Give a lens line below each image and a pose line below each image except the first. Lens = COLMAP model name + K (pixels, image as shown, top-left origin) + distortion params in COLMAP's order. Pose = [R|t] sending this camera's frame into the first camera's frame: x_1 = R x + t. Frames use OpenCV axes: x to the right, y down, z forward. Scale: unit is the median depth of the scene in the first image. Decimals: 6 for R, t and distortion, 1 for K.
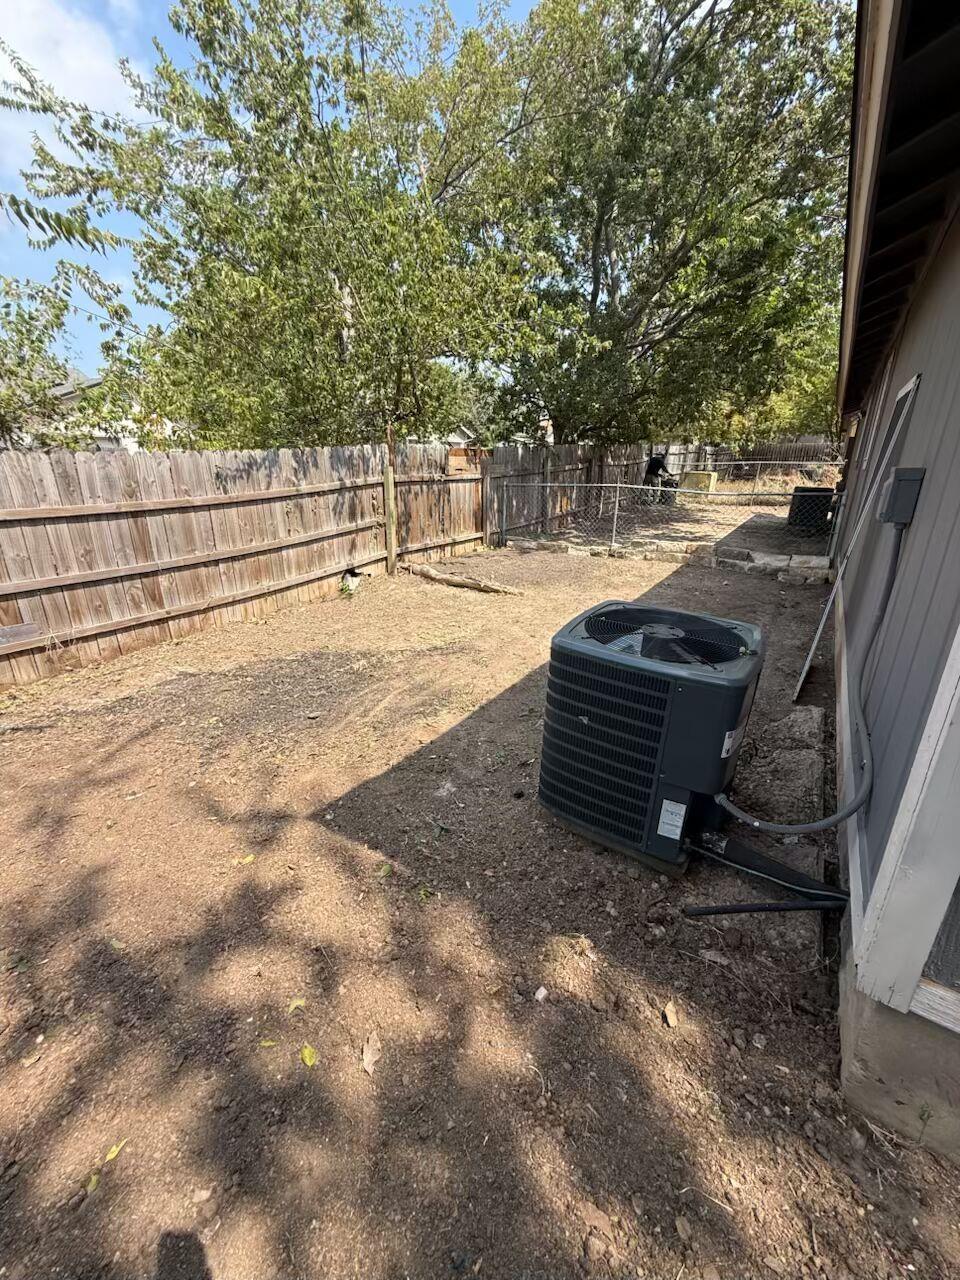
lens RADIAL K [[514.6, 0, 477.7], [0, 514.6, 636.2], [0, 0, 1]] dist [0.000143, -0.000231]
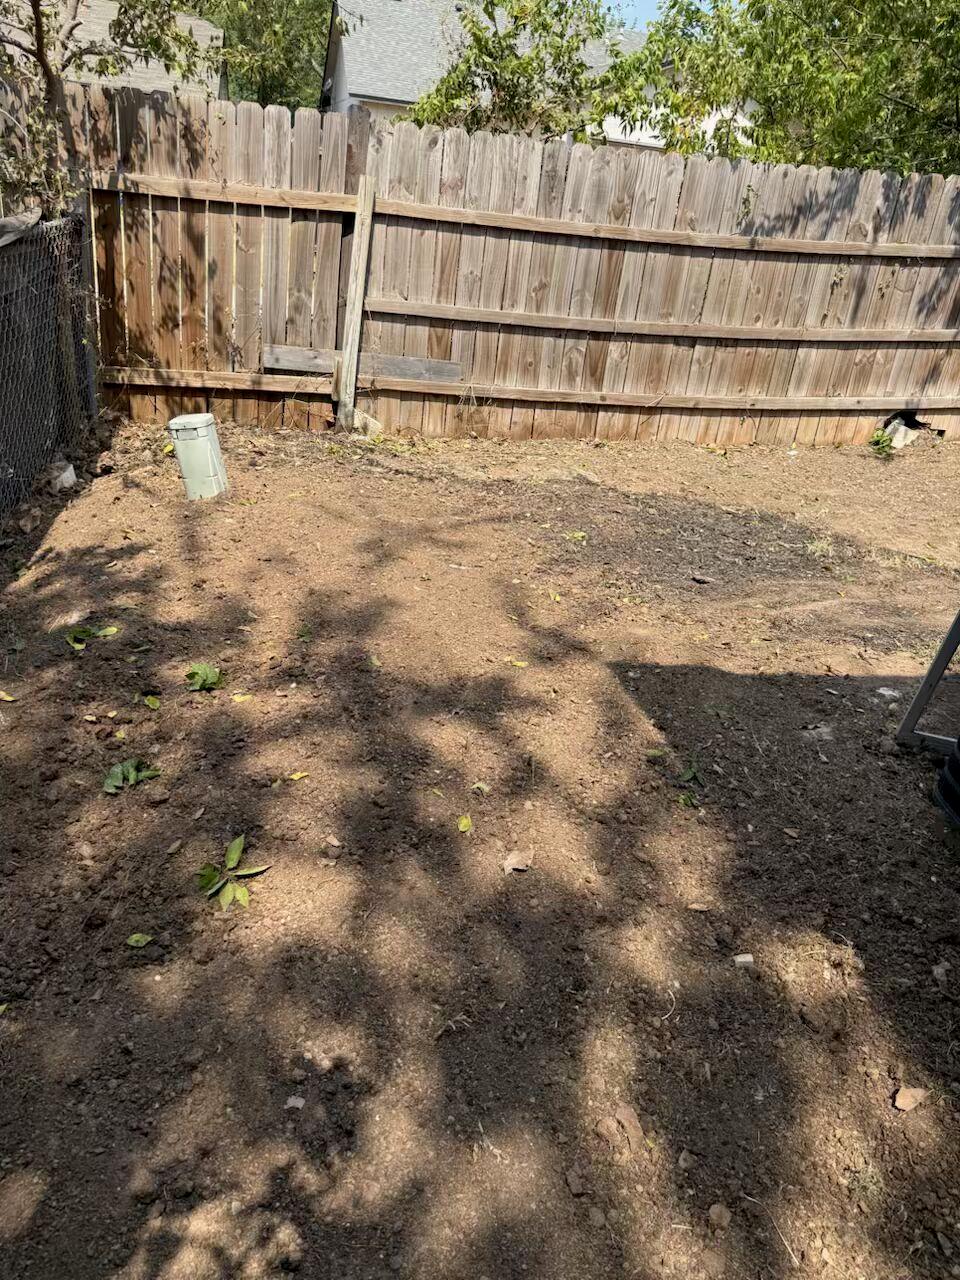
lens RADIAL K [[900.0, 0, 456.9], [0, 900.0, 639.7], [0, 0, 1]] dist [0.083767, -0.133527]
pose [[0.695554, 0.391722, -0.602294, 0.156871], [-0.327820, 0.918980, 0.219110, 0.061253], [0.639327, 0.045041, 0.767615, -0.071785]]
